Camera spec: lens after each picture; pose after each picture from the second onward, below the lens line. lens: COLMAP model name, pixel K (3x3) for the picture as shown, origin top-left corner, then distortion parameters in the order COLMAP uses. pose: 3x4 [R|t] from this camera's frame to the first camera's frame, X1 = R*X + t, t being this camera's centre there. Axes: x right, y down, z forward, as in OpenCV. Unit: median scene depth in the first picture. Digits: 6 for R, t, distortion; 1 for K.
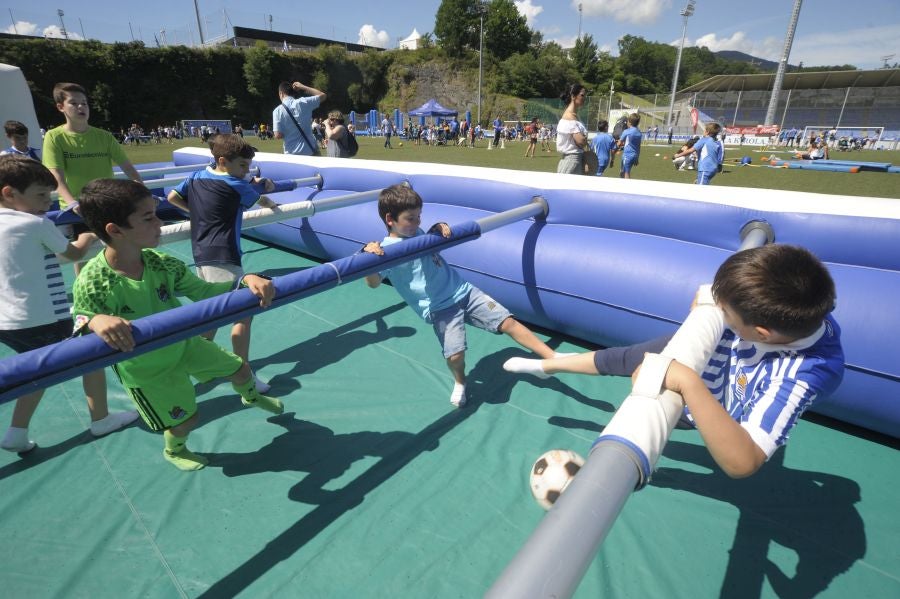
lens RADIAL K [[442.6, 0, 444.1], [0, 442.6, 303.1], [0, 0, 1]] dist [-0.062714, 0.020844]
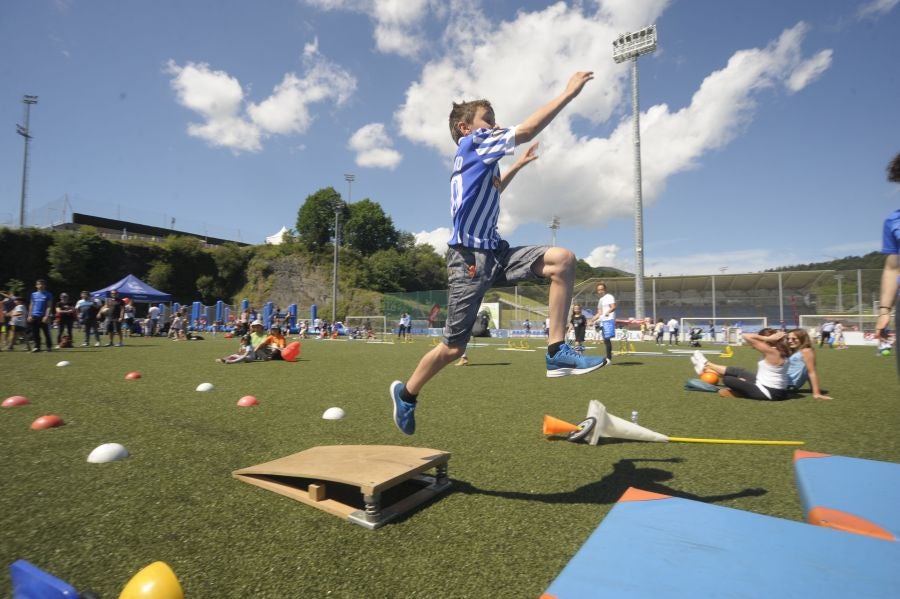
lens RADIAL K [[442.6, 0, 444.1], [0, 442.6, 303.1], [0, 0, 1]] dist [-0.062714, 0.020844]
pose [[0.985658, 0.017502, 0.167846, 0.138381], [0.054718, 0.907727, -0.415979, -0.060326], [-0.159639, 0.419197, 0.893750, 0.160404]]
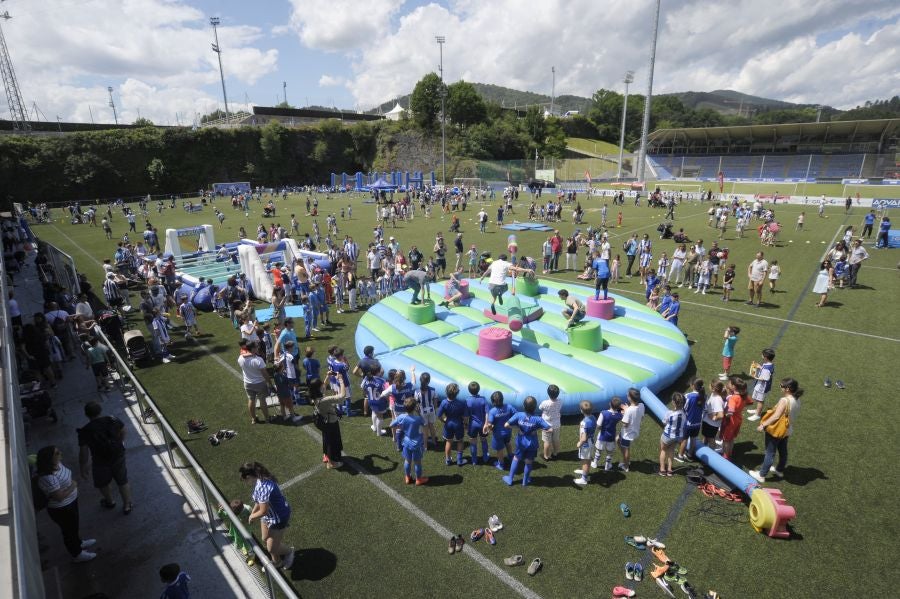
lens RADIAL K [[438.9, 0, 439.3], [0, 438.9, 304.0], [0, 0, 1]] dist [-0.059167, 0.019728]
pose [[0.999435, -0.011832, -0.031468, 0.094917], [0.009298, 0.996793, -0.079476, 0.042520], [0.032307, 0.079138, 0.996340, -0.208463]]
